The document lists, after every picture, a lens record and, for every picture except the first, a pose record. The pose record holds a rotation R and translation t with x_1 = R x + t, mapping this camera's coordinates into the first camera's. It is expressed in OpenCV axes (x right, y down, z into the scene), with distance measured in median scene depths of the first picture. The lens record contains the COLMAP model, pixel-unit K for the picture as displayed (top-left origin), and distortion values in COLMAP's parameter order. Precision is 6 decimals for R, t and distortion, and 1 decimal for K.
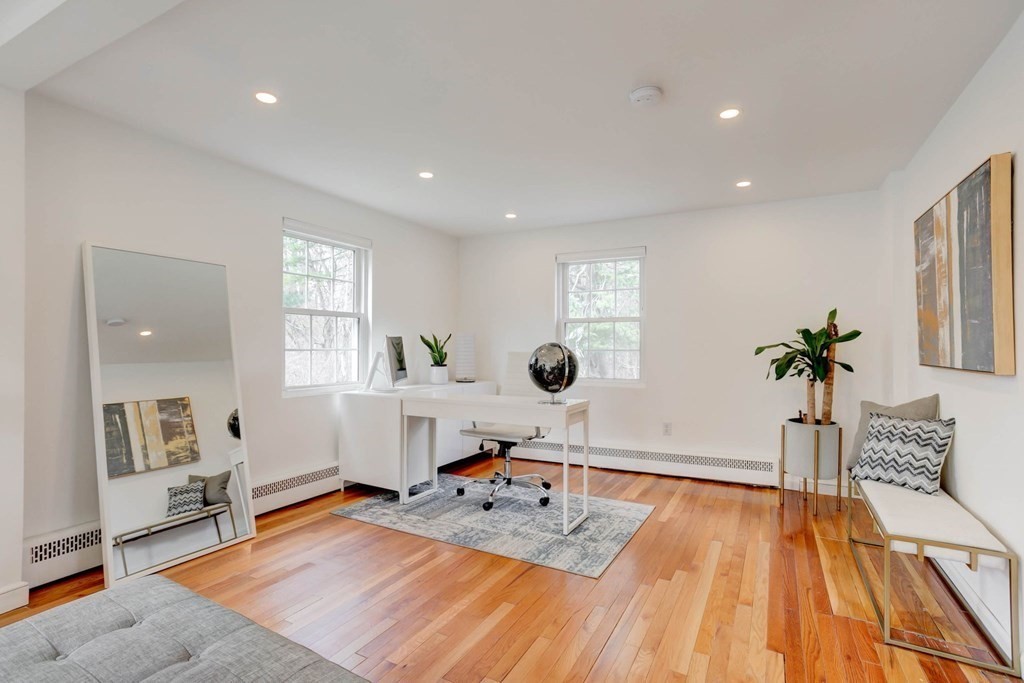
lens RADIAL K [[501.0, 0, 512.0], [0, 501.0, 341.5], [0, 0, 1]] dist [-0.051657, 0.038735]
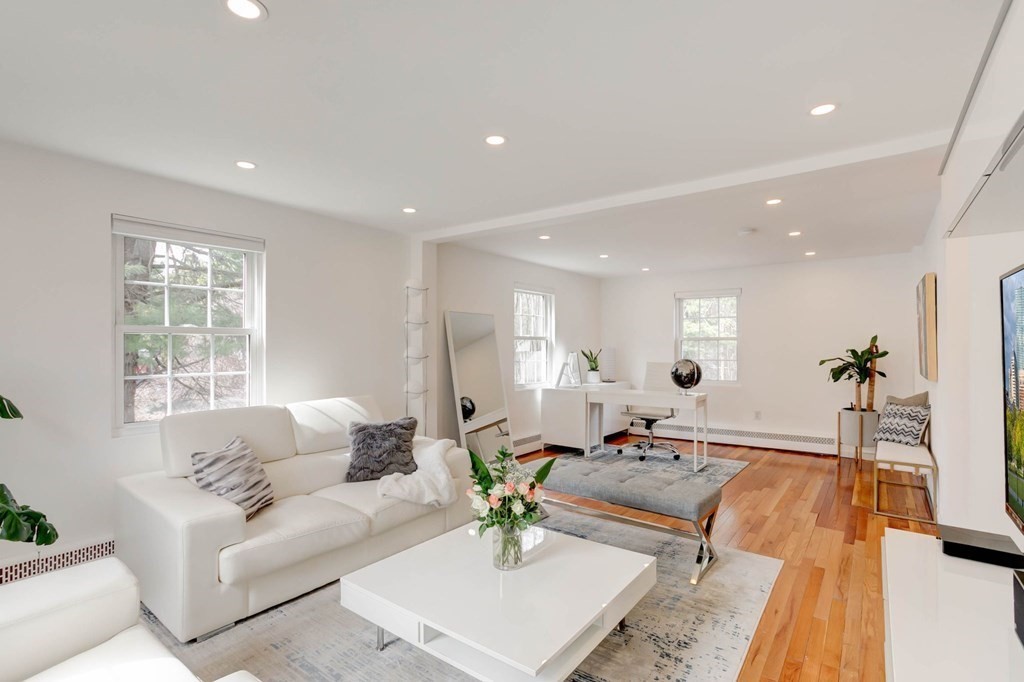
lens RADIAL K [[501.0, 0, 512.0], [0, 501.0, 341.0], [0, 0, 1]] dist [-0.051657, 0.038735]
pose [[0.988086, -0.005032, -0.153819, -0.211073], [0.004893, 0.999987, -0.001280, -0.052079], [0.153823, 0.000512, 0.988098, -0.657579]]
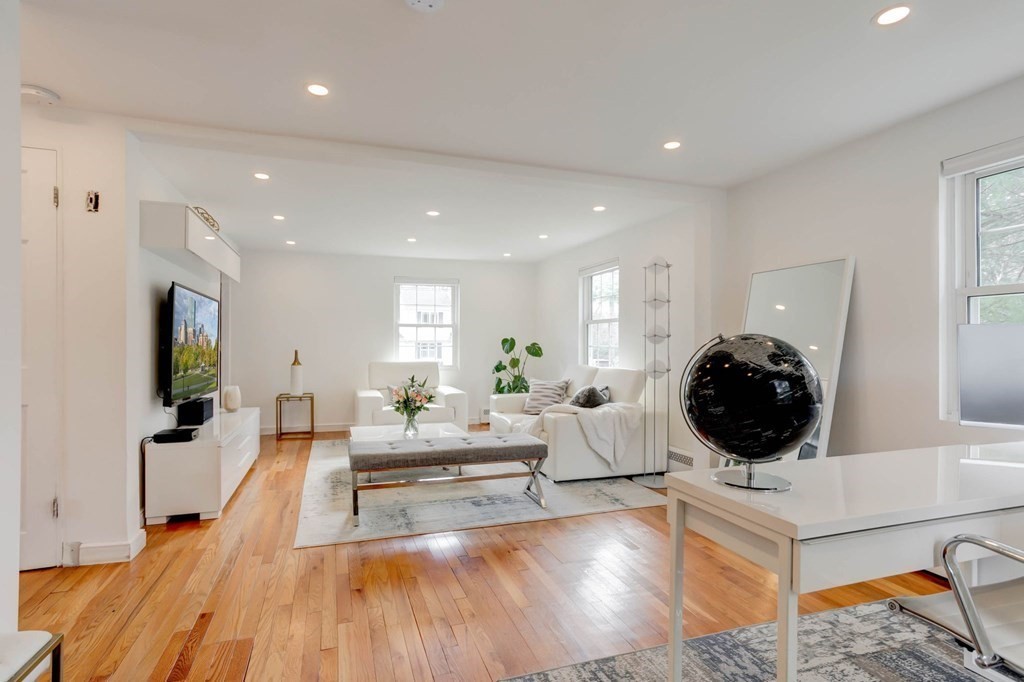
lens RADIAL K [[501.0, 0, 512.0], [0, 501.0, 341.0], [0, 0, 1]] dist [-0.051657, 0.038735]
pose [[-0.675134, -0.009332, -0.737636, 0.455890], [0.004563, 0.999848, -0.016825, 0.012481], [0.737681, -0.014725, -0.674989, 1.013685]]
